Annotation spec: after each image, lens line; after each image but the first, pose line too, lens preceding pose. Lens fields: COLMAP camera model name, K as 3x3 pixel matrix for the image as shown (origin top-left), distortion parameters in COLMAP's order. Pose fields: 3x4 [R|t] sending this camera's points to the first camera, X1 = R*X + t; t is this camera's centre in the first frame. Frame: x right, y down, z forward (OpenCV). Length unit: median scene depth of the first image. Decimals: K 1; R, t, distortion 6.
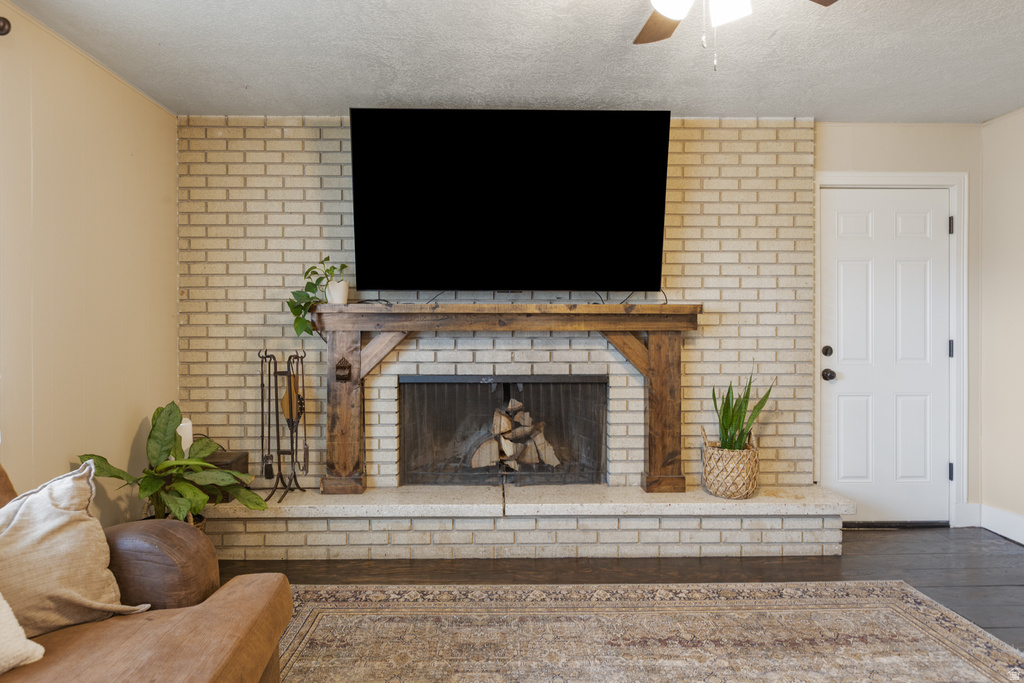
lens RADIAL K [[623.0, 0, 505.7], [0, 623.0, 334.0], [0, 0, 1]] dist [-0.002483, -0.000295]
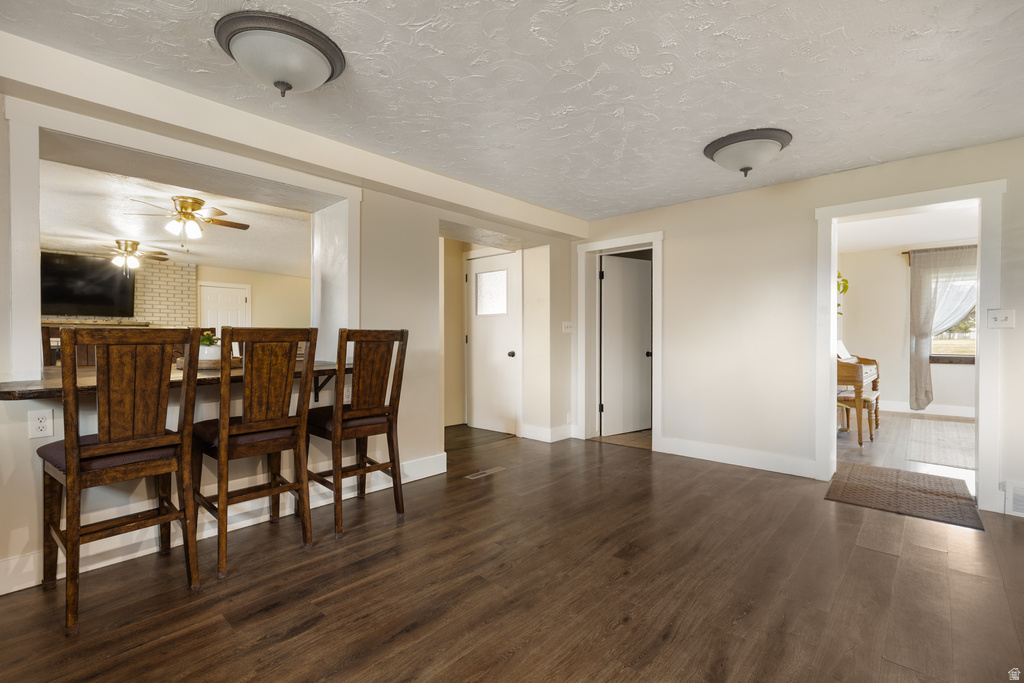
lens RADIAL K [[465.1, 0, 513.6], [0, 465.1, 339.7], [0, 0, 1]] dist [-0.000282, 0.000304]
pose [[0.685044, -0.006343, 0.728474, -0.136027], [0.003110, 0.999978, 0.005782, 0.033072], [-0.728495, -0.001695, 0.685049, -1.879712]]
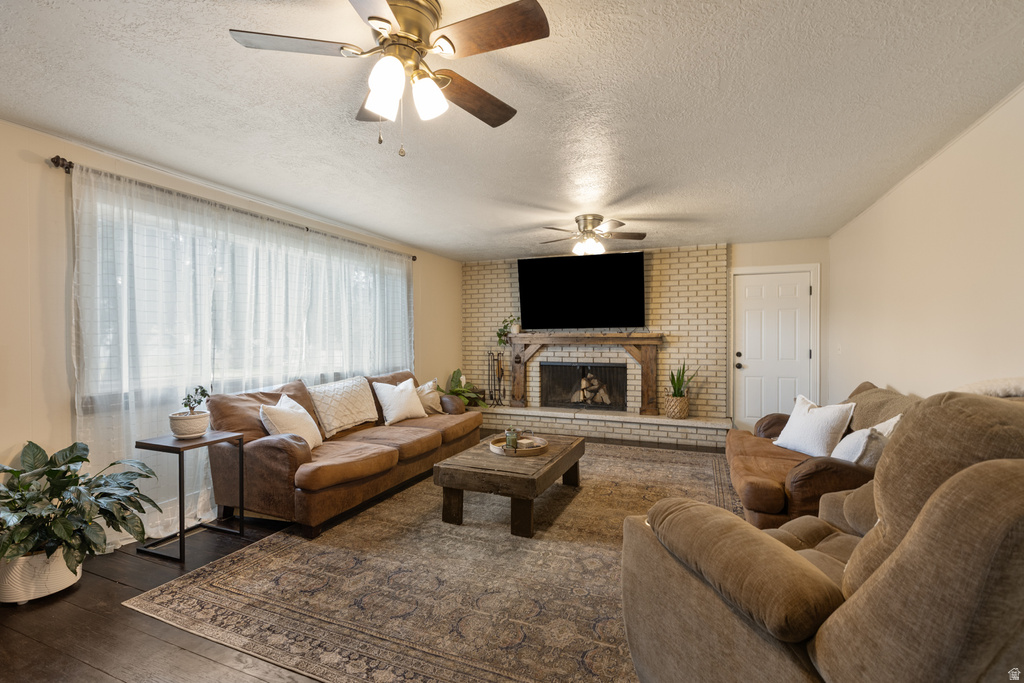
lens RADIAL K [[465.1, 0, 513.6], [0, 465.1, 339.7], [0, 0, 1]] dist [-0.000282, 0.000304]
pose [[0.918185, 0.001655, -0.396149, 0.465761], [-0.002158, 0.999997, -0.000823, -0.019285], [0.396146, 0.001610, 0.918186, -0.738761]]
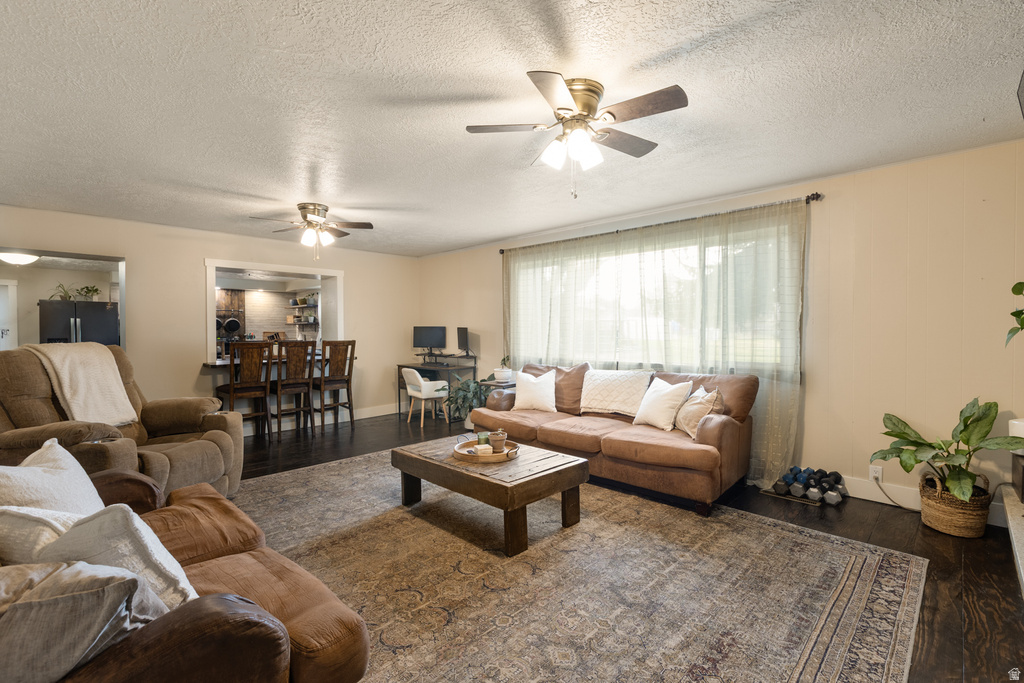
lens RADIAL K [[465.1, 0, 513.6], [0, 465.1, 339.7], [0, 0, 1]] dist [-0.000282, 0.000304]
pose [[-0.711833, 0.019928, -0.702066, 0.668420], [0.001850, 0.999647, 0.026499, -0.029662], [0.702347, 0.017564, -0.711618, 0.871123]]
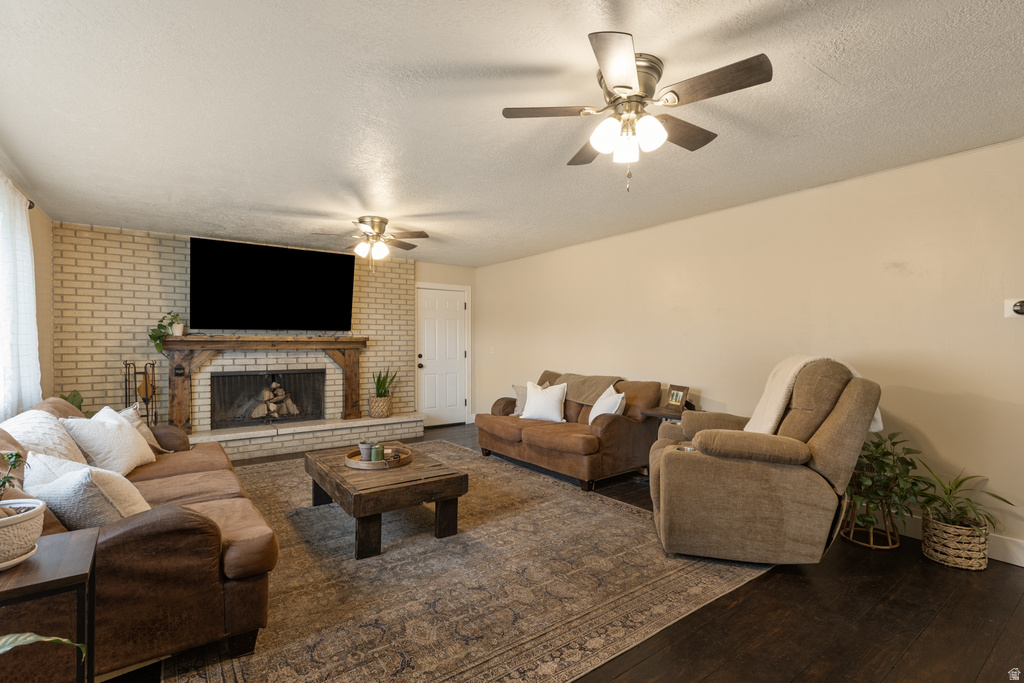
lens RADIAL K [[471.2, 0, 517.5], [0, 471.2, 344.1], [0, 0, 1]] dist [0.002232, 0.000543]
pose [[0.813690, -0.001821, 0.581296, -0.250786], [0.002617, 0.999996, -0.000530, -0.017966], [-0.581293, 0.001953, 0.813692, -0.743080]]
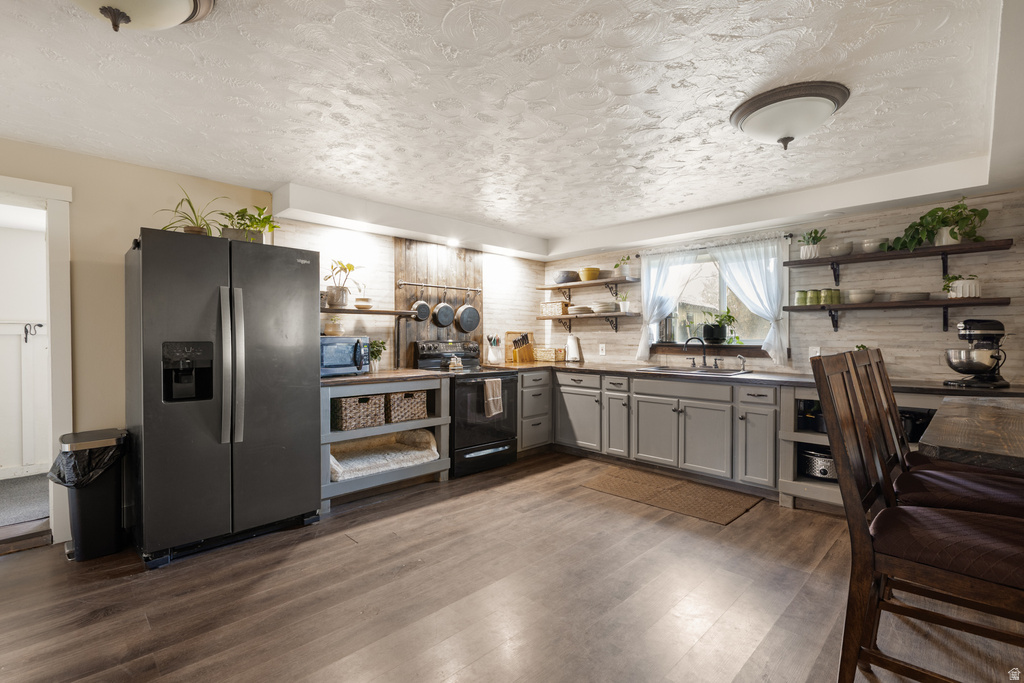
lens RADIAL K [[465.1, 0, 513.6], [0, 465.1, 339.7], [0, 0, 1]] dist [-0.000282, 0.000304]
pose [[-0.724280, 0.005463, -0.689485, 0.779302], [-0.003313, 0.999930, 0.011402, 0.000879], [0.689498, 0.010543, -0.724211, -1.102869]]
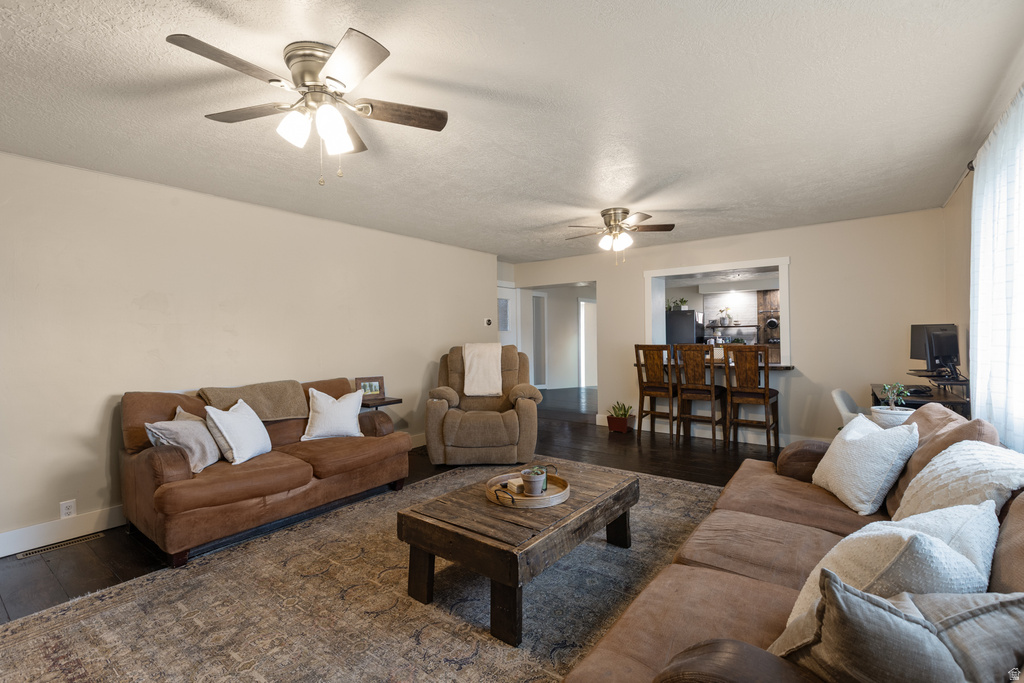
lens RADIAL K [[458.1, 0, 508.8], [0, 458.1, 344.8], [0, 0, 1]] dist [-0.001326, -0.000218]
pose [[-0.783604, -0.000647, 0.621261, -0.335445], [0.017291, 0.999589, 0.022851, -0.027918], [-0.621020, 0.028648, -0.783271, 0.755629]]
